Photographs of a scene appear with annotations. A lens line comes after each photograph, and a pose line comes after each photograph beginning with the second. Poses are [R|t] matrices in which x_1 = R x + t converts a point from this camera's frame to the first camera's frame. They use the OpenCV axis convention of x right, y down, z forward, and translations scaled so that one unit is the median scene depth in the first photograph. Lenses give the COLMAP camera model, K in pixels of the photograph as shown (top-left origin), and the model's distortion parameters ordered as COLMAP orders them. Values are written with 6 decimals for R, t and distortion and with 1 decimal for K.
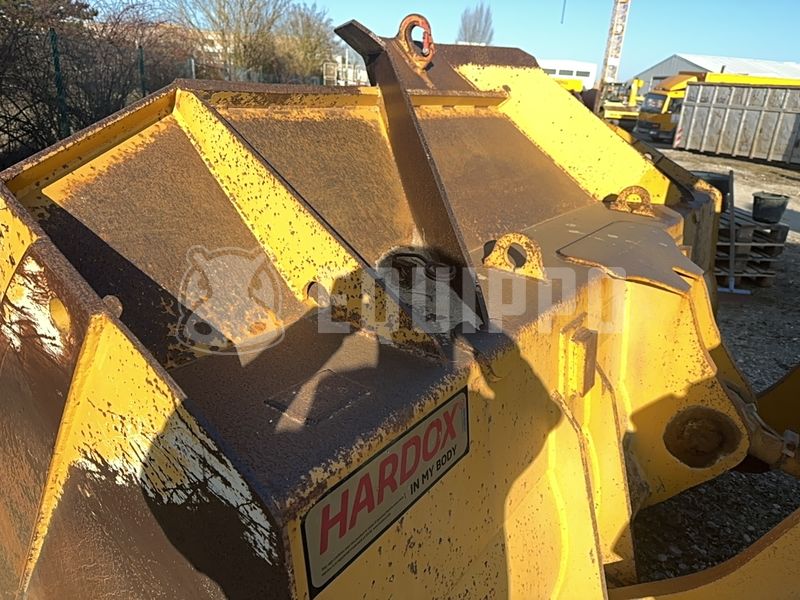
lens RADIAL K [[579.8, 0, 400.0], [0, 579.8, 300.0], [0, 0, 1]] dist [0.111040, -0.094024]
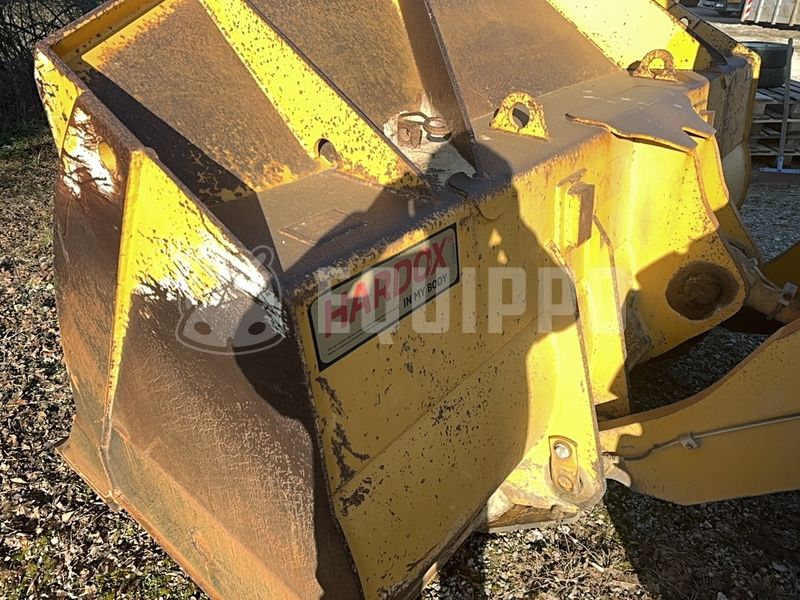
lens RADIAL K [[584.5, 0, 400.0], [0, 584.5, 300.0], [0, 0, 1]] dist [0.078717, -0.057801]
pose [[0.996868, -0.016038, -0.077440, 0.076031], [0.028028, 0.987310, 0.156312, 0.096075], [0.073951, -0.157993, 0.984667, -0.133616]]
